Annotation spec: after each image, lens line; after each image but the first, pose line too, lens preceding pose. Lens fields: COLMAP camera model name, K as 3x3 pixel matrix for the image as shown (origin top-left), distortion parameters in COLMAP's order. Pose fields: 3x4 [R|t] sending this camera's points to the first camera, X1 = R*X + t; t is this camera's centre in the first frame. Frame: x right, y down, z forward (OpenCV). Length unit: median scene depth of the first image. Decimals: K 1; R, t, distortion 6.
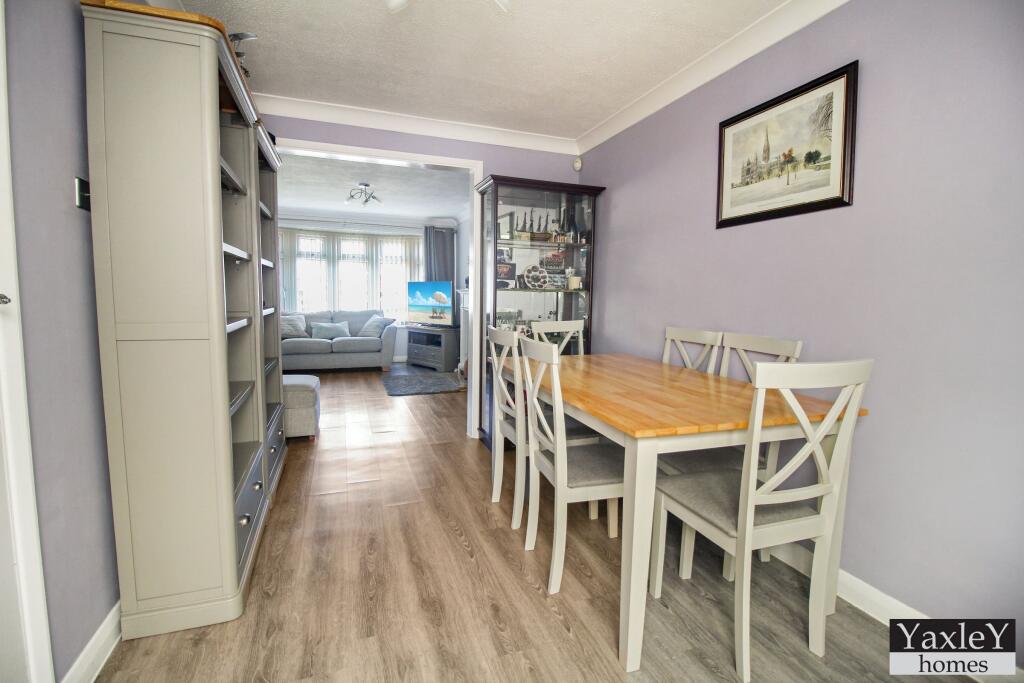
lens RADIAL K [[482.3, 0, 509.5], [0, 482.3, 341.0], [0, 0, 1]] dist [-0.004855, -0.001414]
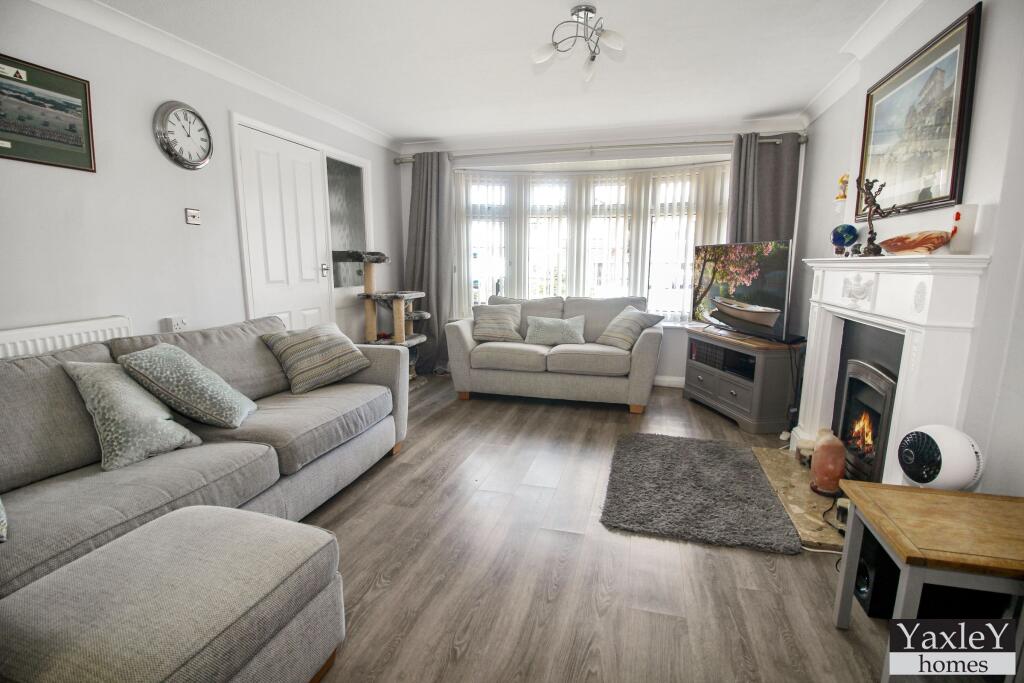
lens RADIAL K [[482.3, 0, 508.9], [0, 482.3, 344.8], [0, 0, 1]] dist [-0.004855, -0.001414]
pose [[0.820781, 0.079265, -0.565717, -0.069991], [-0.045028, 0.996222, 0.074255, -0.045349], [0.569466, -0.035474, 0.821249, 0.450229]]
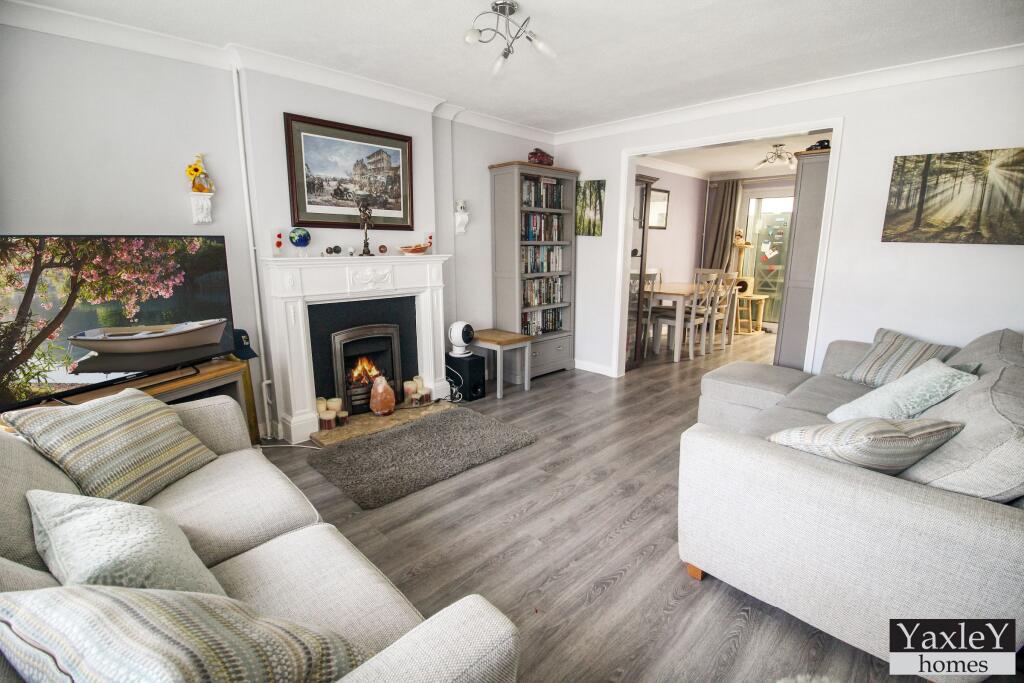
lens RADIAL K [[482.3, 0, 519.0], [0, 482.3, 339.6], [0, 0, 1]] dist [-0.004855, -0.001414]
pose [[-0.433657, -0.196170, 0.879465, -0.584327], [0.075547, 0.964663, 0.252425, -0.121825], [-0.897906, 0.175907, -0.403512, 0.940398]]
